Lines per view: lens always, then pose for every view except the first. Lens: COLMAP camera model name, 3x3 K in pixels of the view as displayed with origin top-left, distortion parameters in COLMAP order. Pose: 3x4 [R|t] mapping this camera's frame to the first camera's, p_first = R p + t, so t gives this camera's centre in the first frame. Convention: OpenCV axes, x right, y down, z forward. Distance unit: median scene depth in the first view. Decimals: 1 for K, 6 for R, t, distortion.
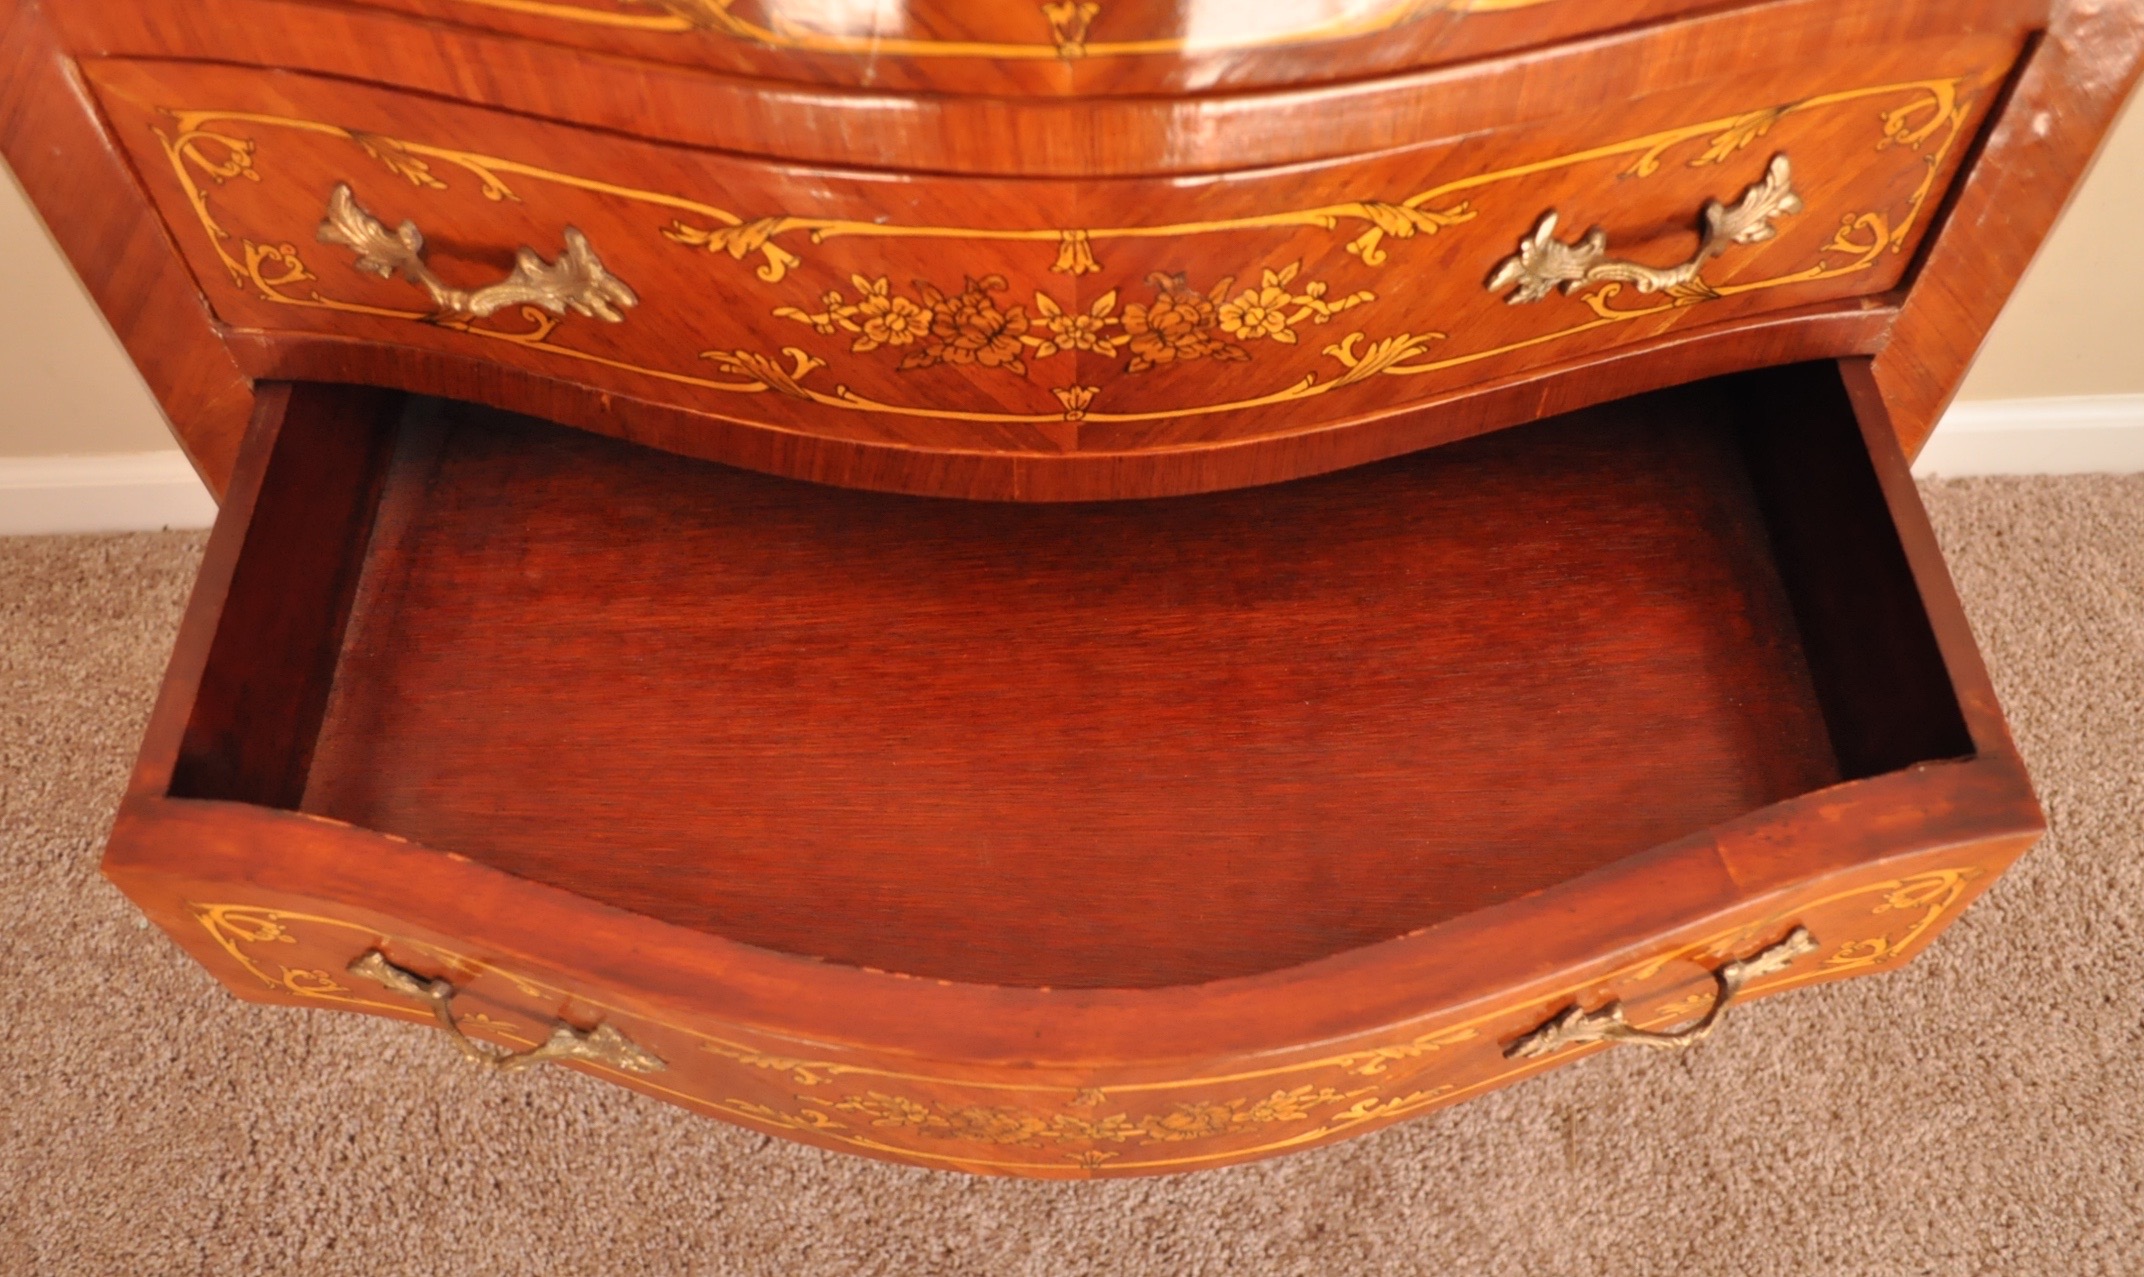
lens RADIAL K [[1642.7, 0, 1066.4], [0, 1642.7, 686.9], [0, 0, 1]] dist [0.002246, 0.003665]
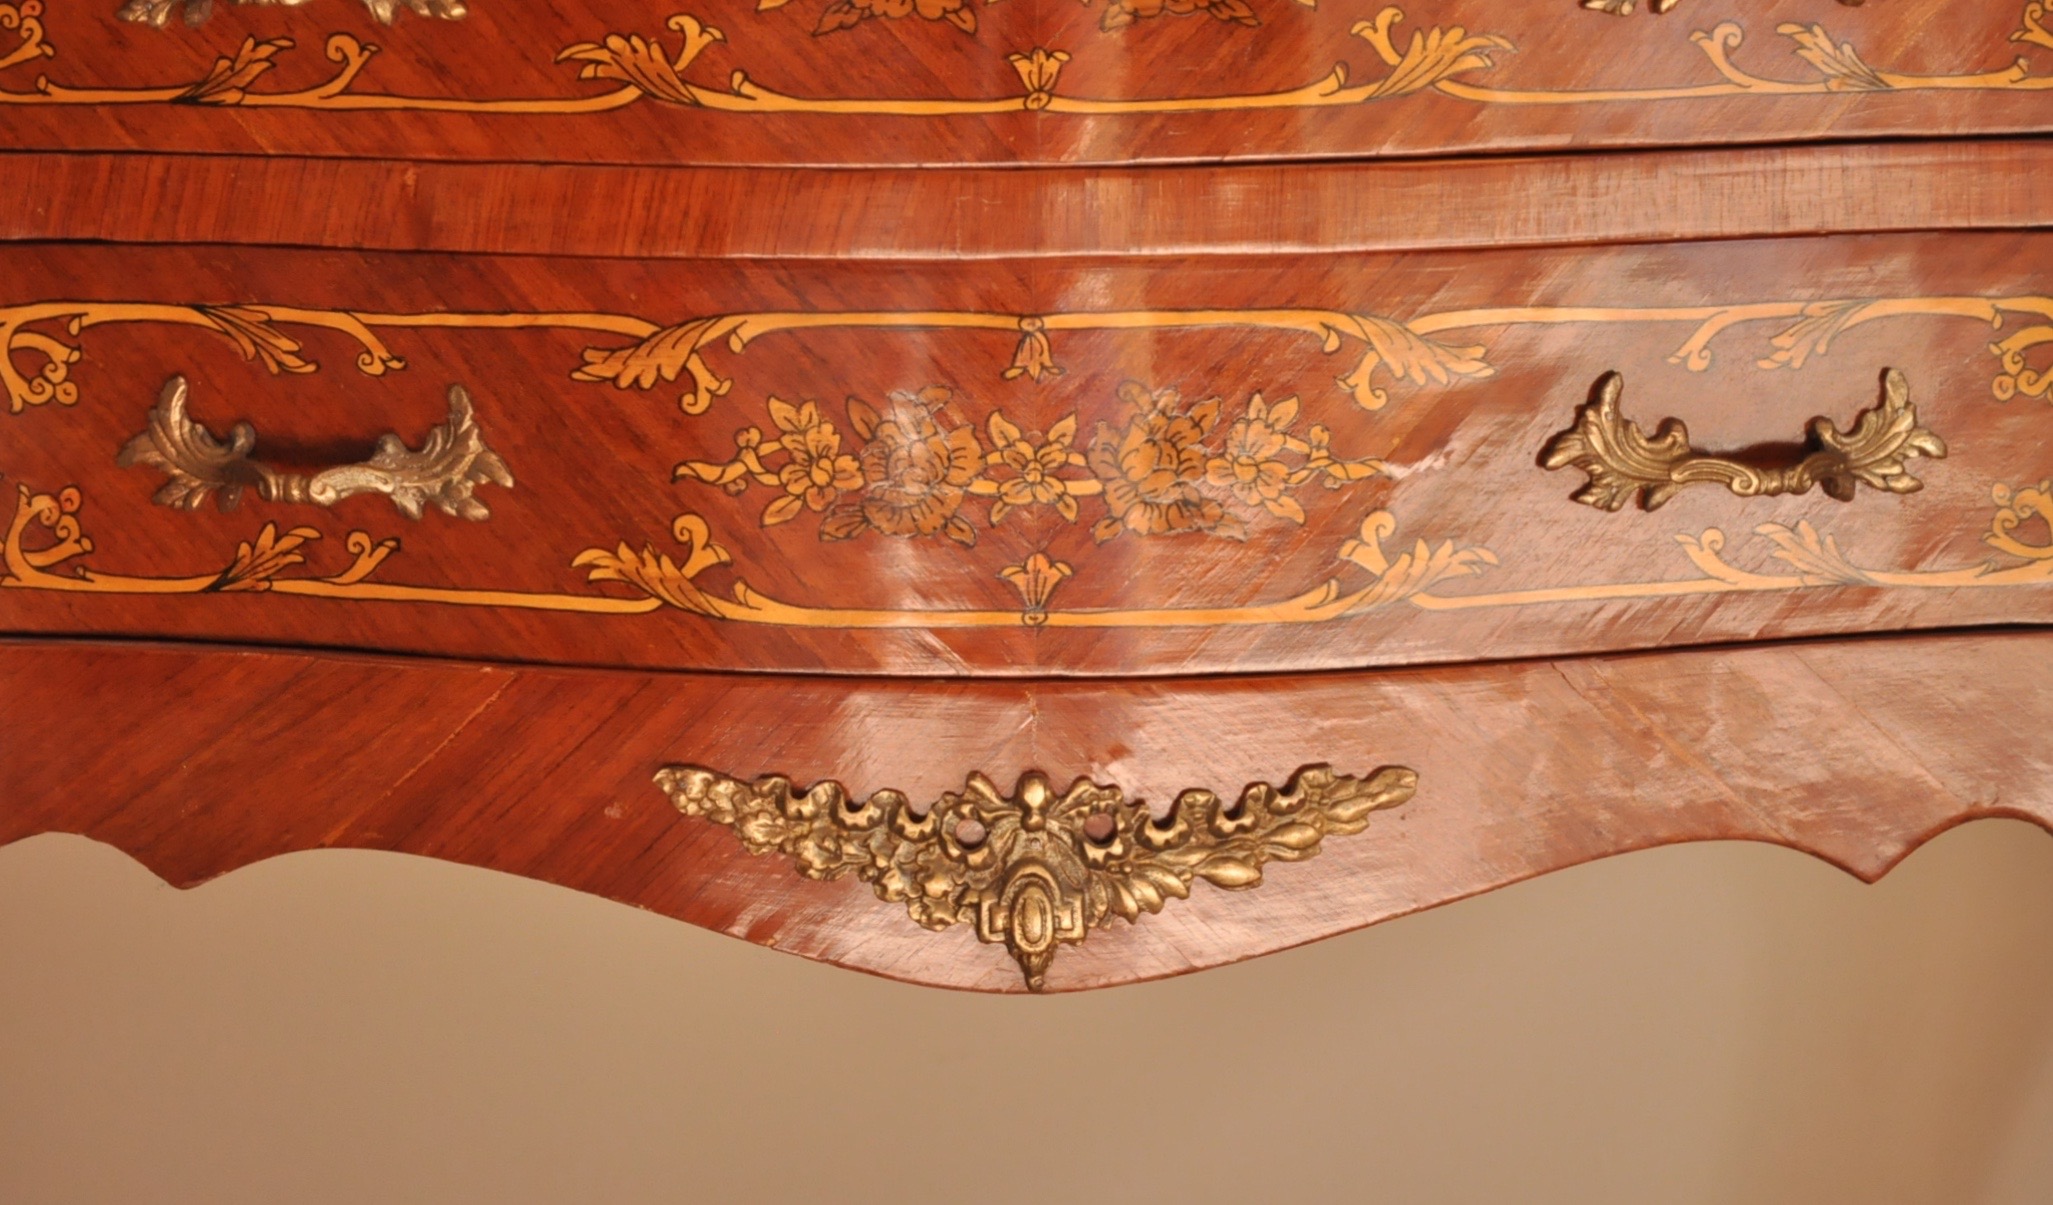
lens RADIAL K [[5127.5, 0, 1045.5], [0, 5127.5, 713.4], [0, 0, 1]] dist [-0.001813, 0.000000]
pose [[0.999965, 0.003249, -0.007660, 0.028218], [-0.007563, 0.738589, -0.674113, 1.671909], [0.003468, 0.674148, 0.738588, -0.589080]]
